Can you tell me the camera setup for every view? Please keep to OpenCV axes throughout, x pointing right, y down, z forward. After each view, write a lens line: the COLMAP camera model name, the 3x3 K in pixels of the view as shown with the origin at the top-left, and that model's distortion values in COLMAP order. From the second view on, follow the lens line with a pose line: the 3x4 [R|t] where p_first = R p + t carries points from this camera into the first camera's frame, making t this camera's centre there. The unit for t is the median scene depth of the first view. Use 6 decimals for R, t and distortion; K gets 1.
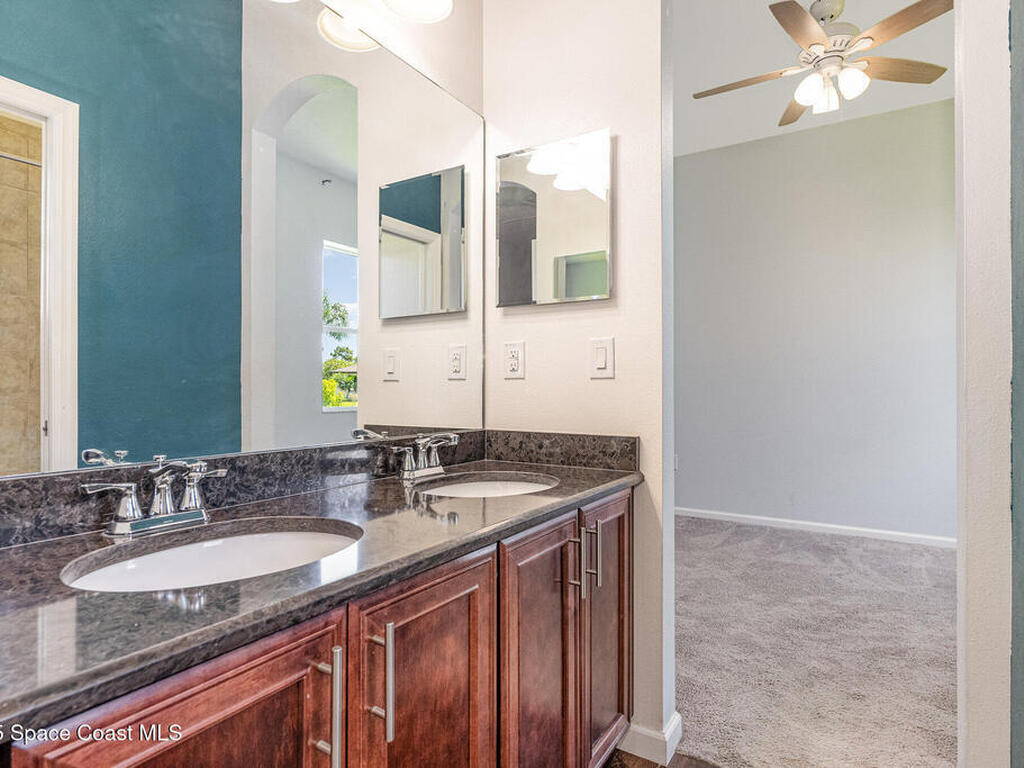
lens RADIAL K [[562.8, 0, 512.0], [0, 562.8, 384.0], [0, 0, 1]] dist [0.000161, 0.000071]
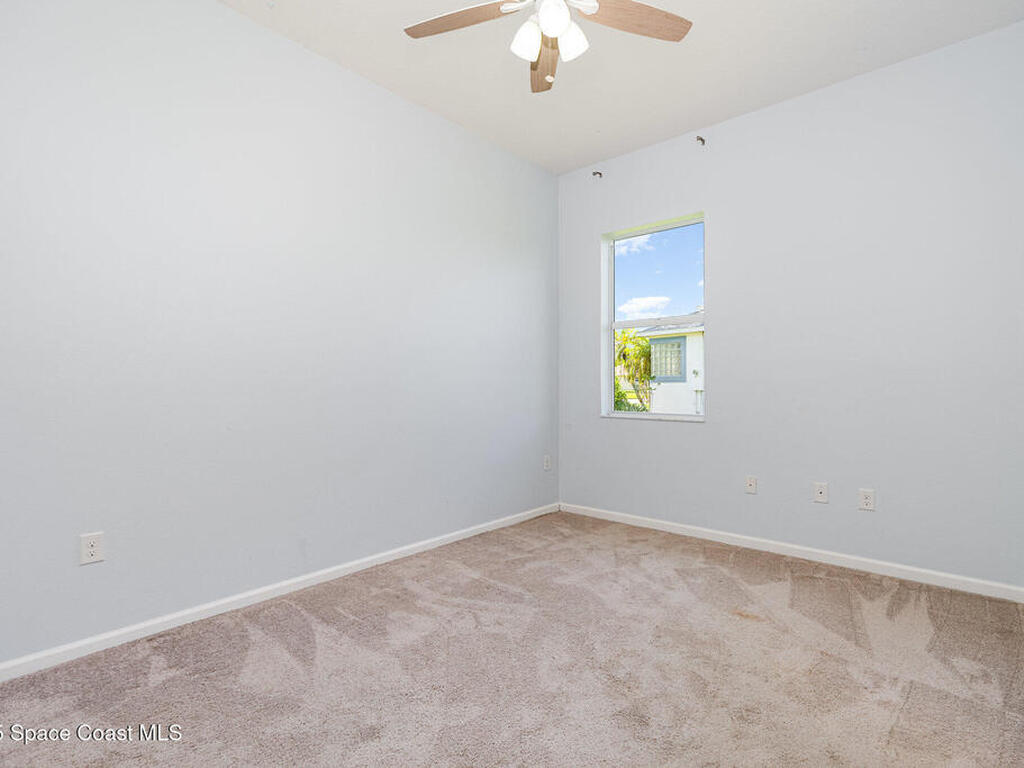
lens RADIAL K [[504.5, 0, 512.0], [0, 504.5, 384.0], [0, 0, 1]] dist [-0.002099, -0.000515]
pose [[0.167470, 0.014936, 0.985764, -0.136982], [-0.006897, 0.999879, -0.013978, 0.001336], [-0.985853, -0.004458, 0.167553, 0.822669]]
